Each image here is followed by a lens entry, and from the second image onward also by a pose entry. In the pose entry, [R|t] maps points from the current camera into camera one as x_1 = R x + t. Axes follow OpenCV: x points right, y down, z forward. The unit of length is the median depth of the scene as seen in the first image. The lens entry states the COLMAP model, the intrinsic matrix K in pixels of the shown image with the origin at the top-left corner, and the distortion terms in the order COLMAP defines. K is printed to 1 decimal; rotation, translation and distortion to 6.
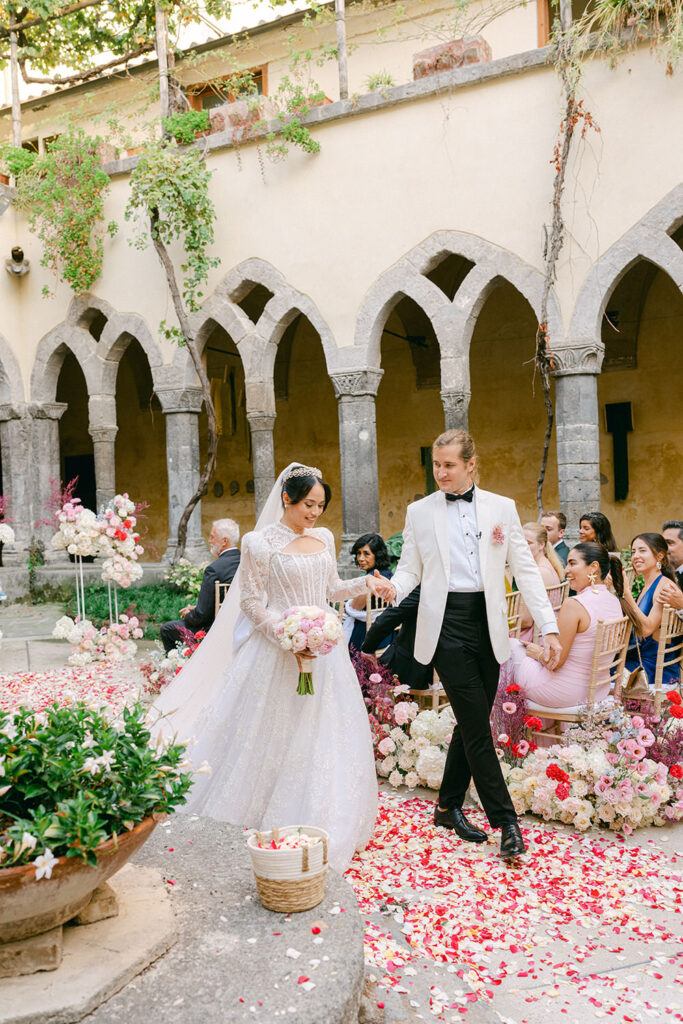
lens RADIAL K [[901.2, 0, 341.5], [0, 901.2, 512.0], [0, 0, 1]] dist [-0.013141, 0.005468]
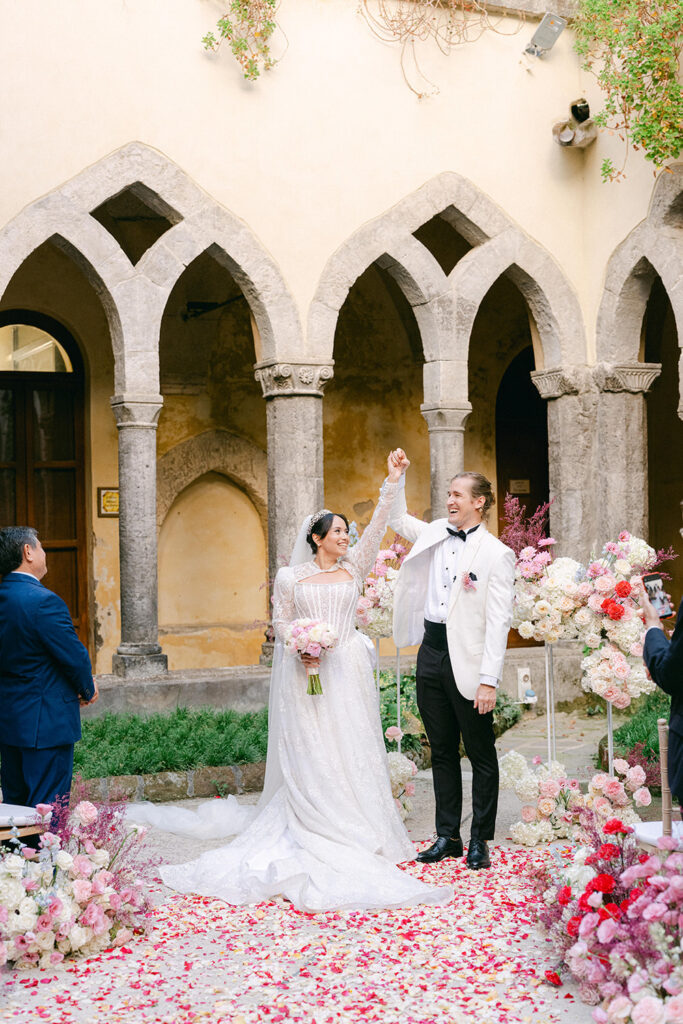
lens RADIAL K [[1526.4, 0, 341.5], [0, 1526.4, 512.0], [0, 0, 1]] dist [0.004532, -0.023066]
pose [[0.795941, 0.016771, -0.605142, 0.138145], [-0.029283, 0.999513, -0.010816, -0.013884], [0.604665, 0.026329, 0.796044, 0.143061]]
